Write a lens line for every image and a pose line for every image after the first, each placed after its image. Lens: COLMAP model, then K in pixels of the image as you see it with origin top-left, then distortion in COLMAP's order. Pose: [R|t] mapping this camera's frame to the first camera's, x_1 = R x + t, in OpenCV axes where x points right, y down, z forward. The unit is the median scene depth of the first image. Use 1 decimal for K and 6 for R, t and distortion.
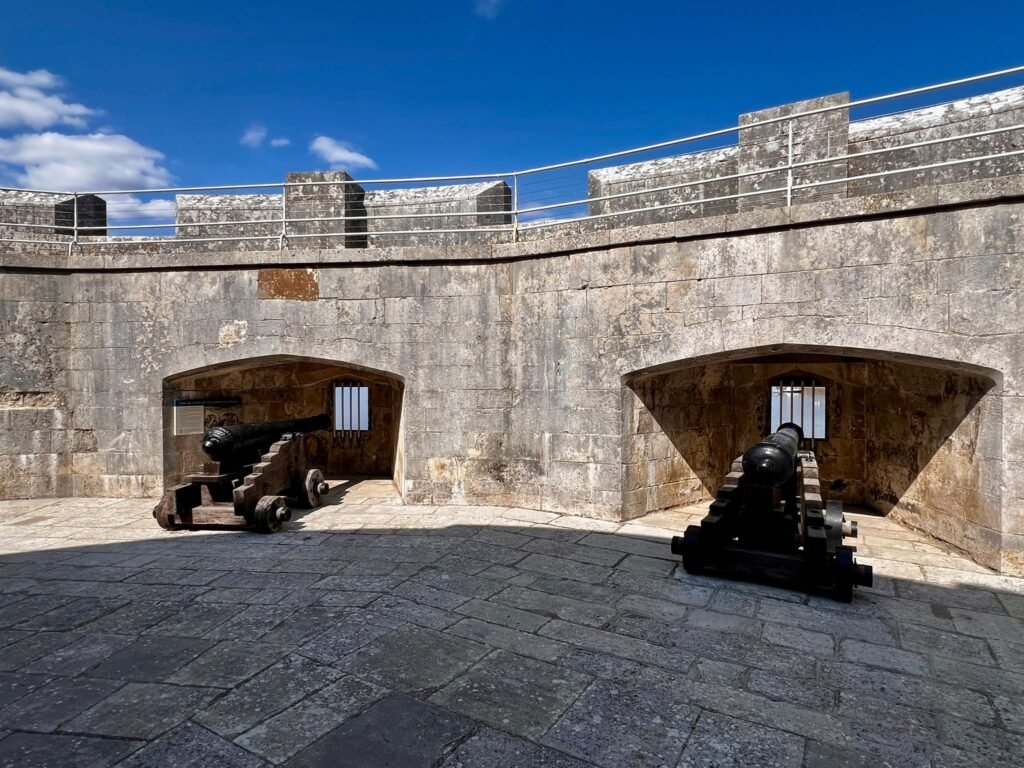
lens RADIAL K [[566.6, 0, 512.0], [0, 566.6, 384.0], [0, 0, 1]] dist [-0.000994, -0.000281]
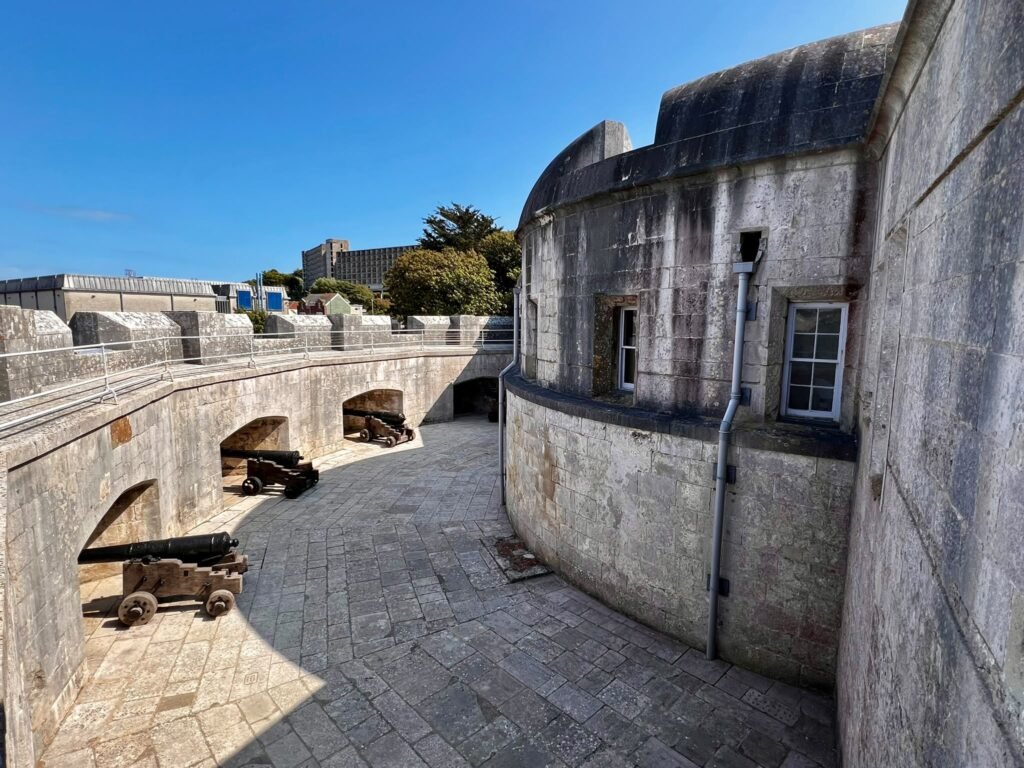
lens RADIAL K [[566.6, 0, 512.0], [0, 566.6, 384.0], [0, 0, 1]] dist [-0.000994, -0.000281]
pose [[-0.446608, -0.117984, 0.886917, -2.035552], [-0.002962, 0.991457, 0.130399, -0.488856], [-0.894725, 0.055610, -0.443142, 0.904372]]
